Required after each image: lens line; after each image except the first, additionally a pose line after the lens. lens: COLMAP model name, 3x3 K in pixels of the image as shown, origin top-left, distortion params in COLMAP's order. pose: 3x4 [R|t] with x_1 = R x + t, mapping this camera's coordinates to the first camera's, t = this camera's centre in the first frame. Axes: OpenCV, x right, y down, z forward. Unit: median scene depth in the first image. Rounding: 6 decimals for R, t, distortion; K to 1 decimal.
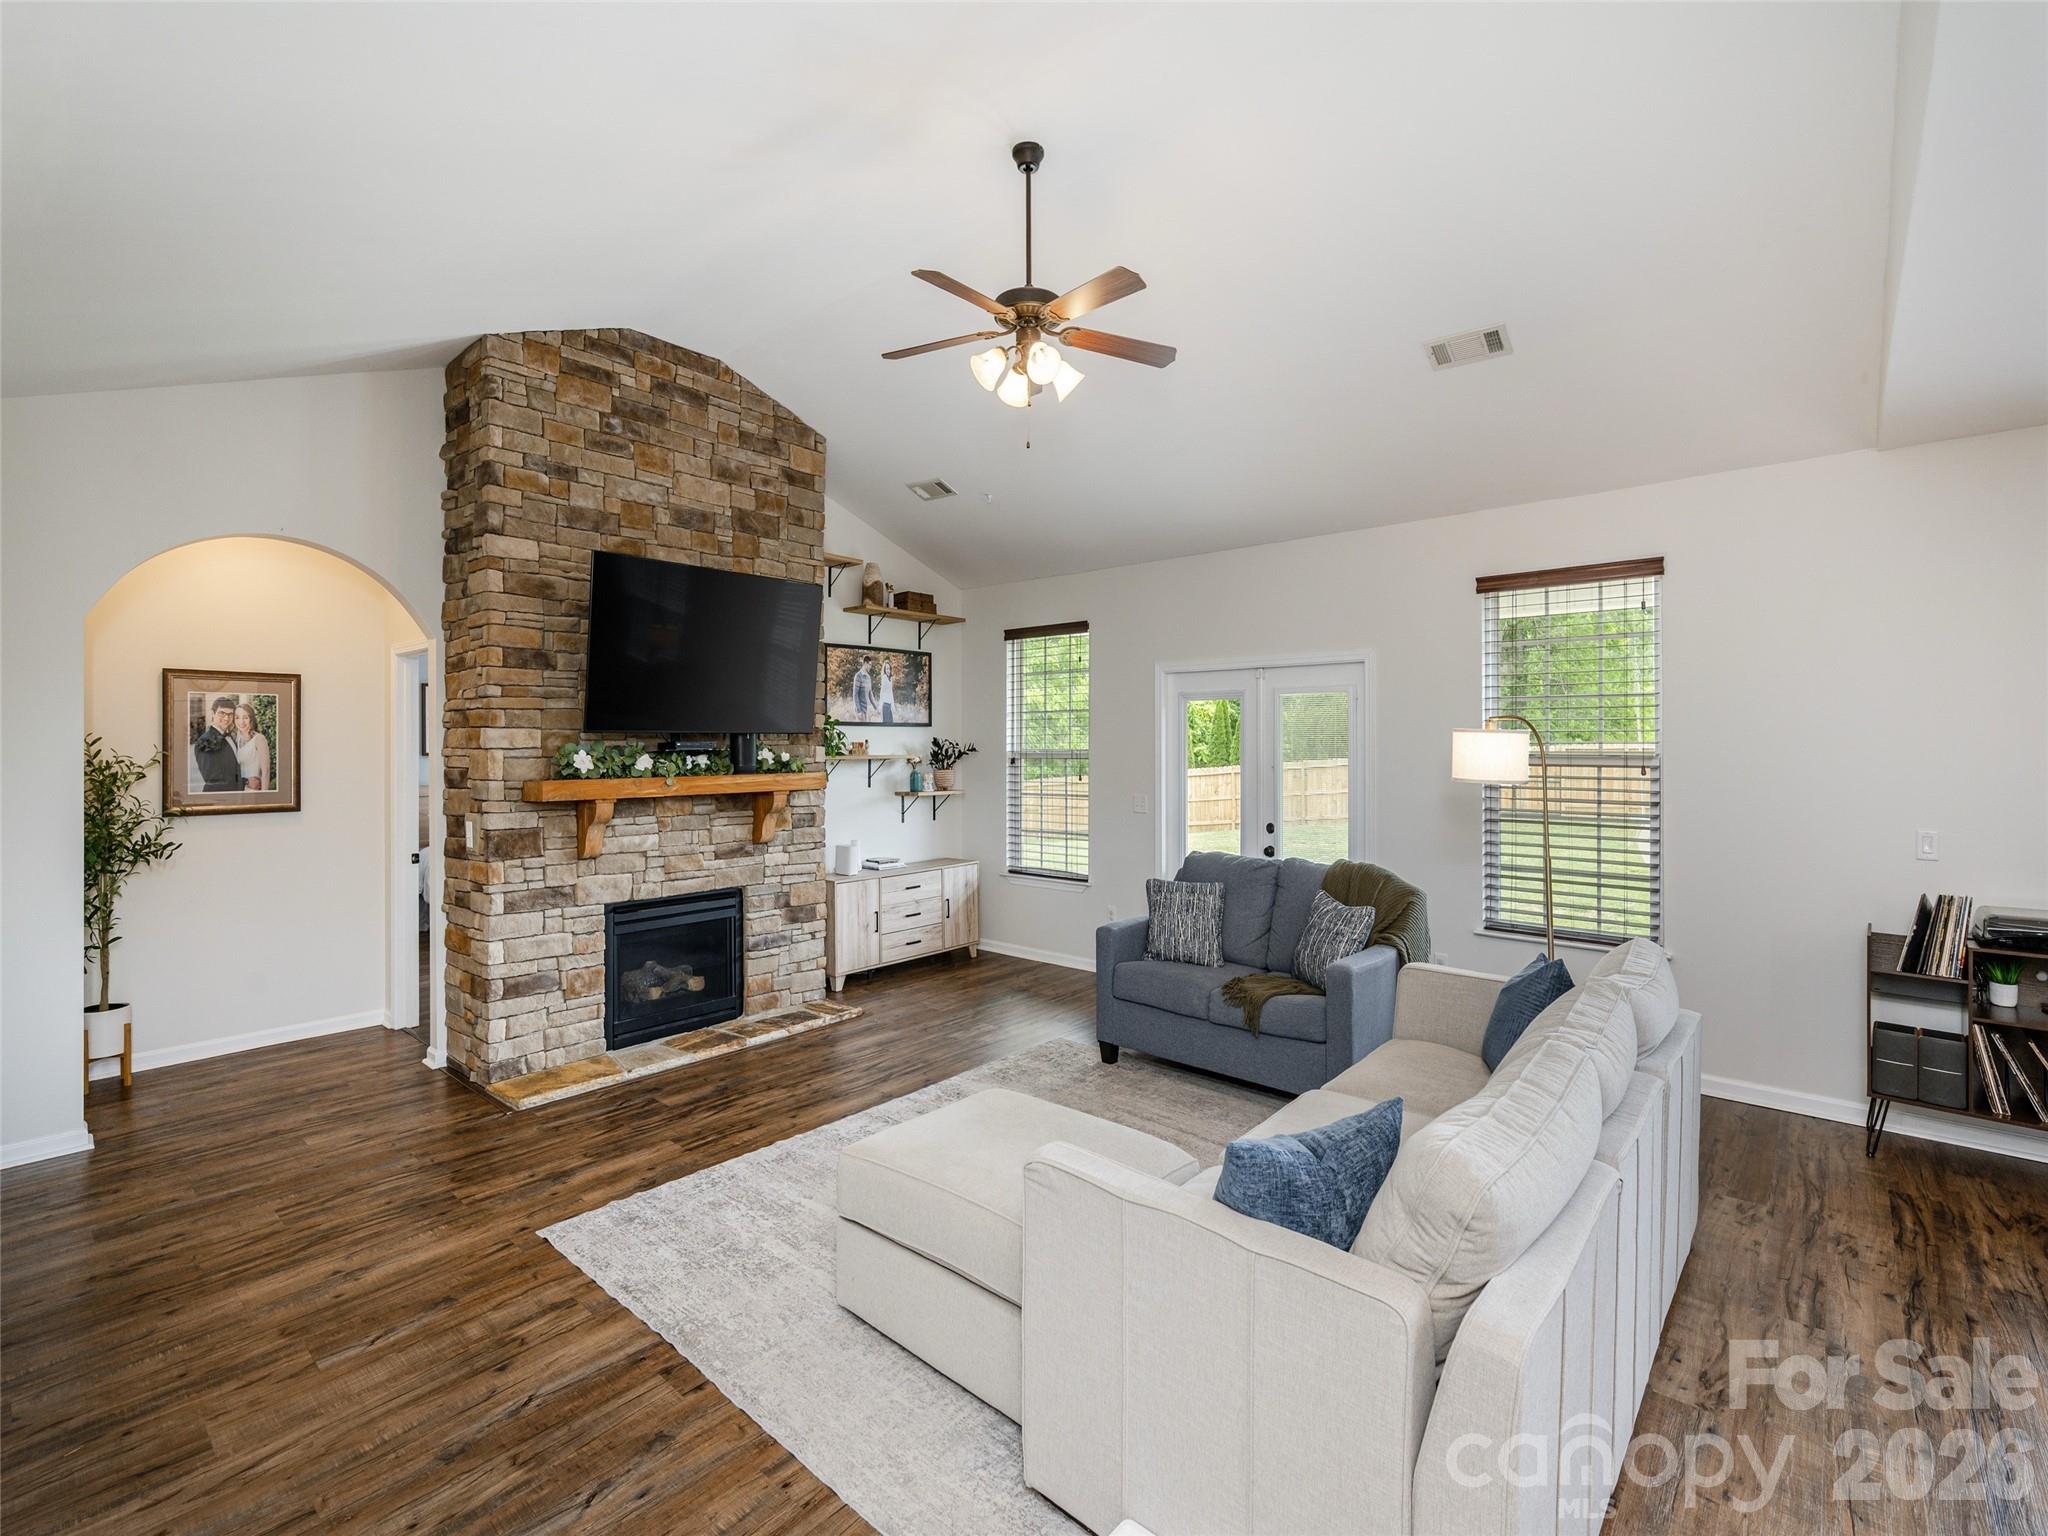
lens RADIAL K [[924.7, 0, 1011.4], [0, 924.7, 737.4], [0, 0, 1]] dist [0.028109, 0.001433]
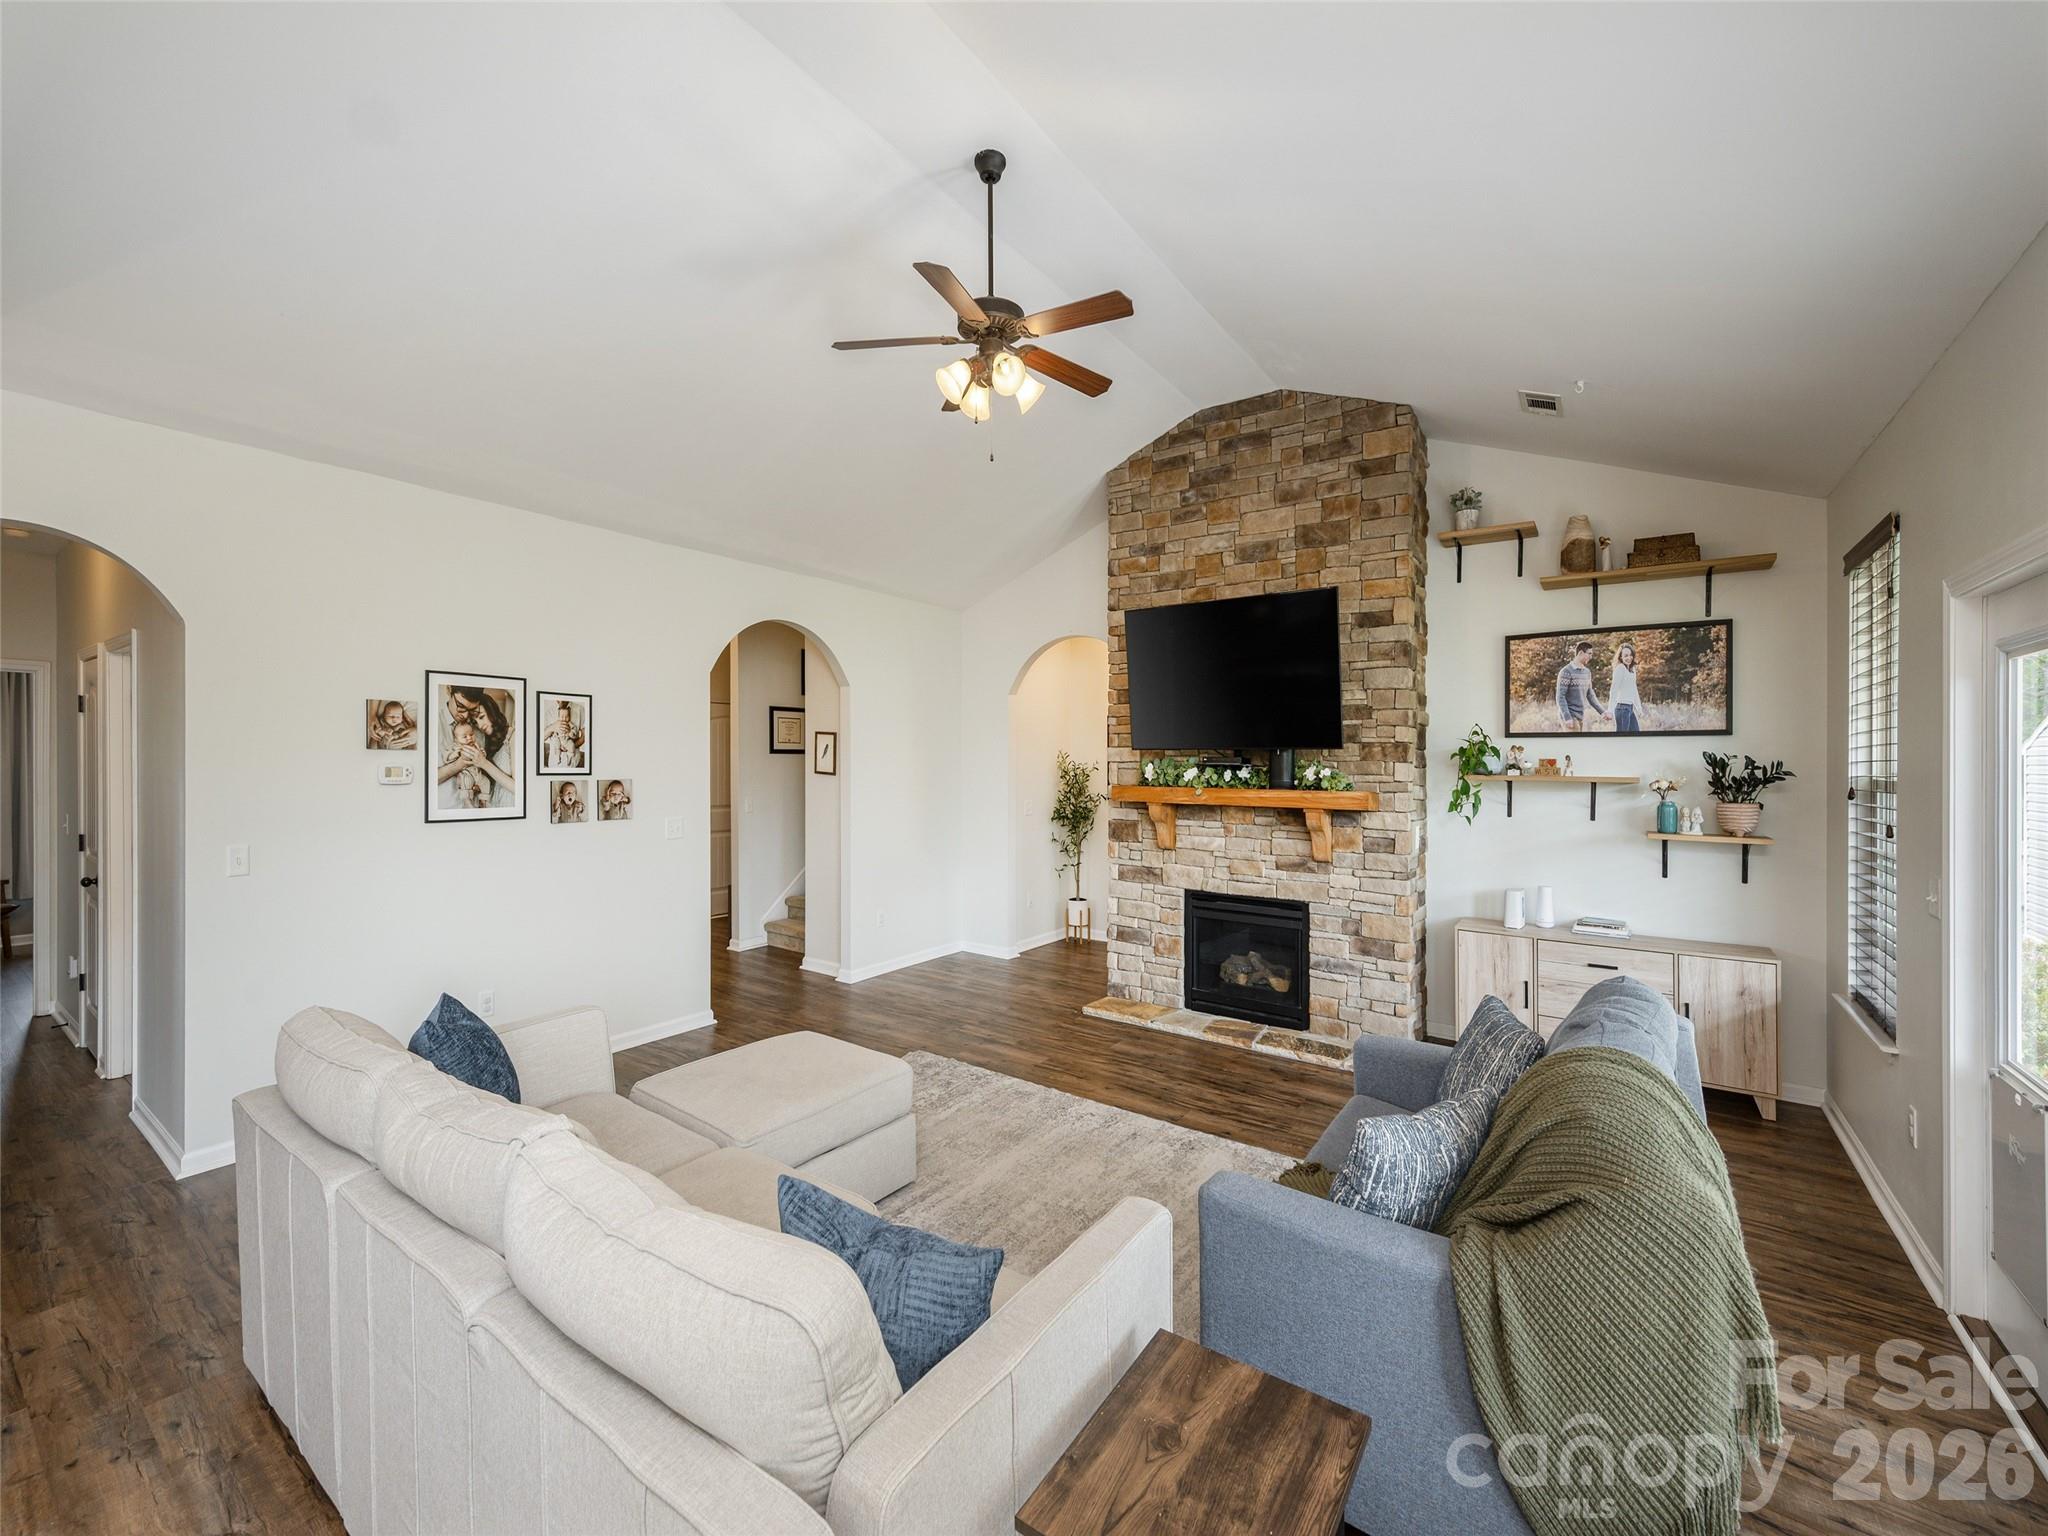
lens RADIAL K [[894.7, 0, 1065.2], [0, 894.7, 765.4], [0, 0, 1]] dist [0.003748, -0.000822]
pose [[0.093810, 0.009349, -0.995546, 0.703014], [0.003006, 0.999949, 0.009674, 0.003007], [0.995586, -0.003901, 0.093777, 0.706958]]
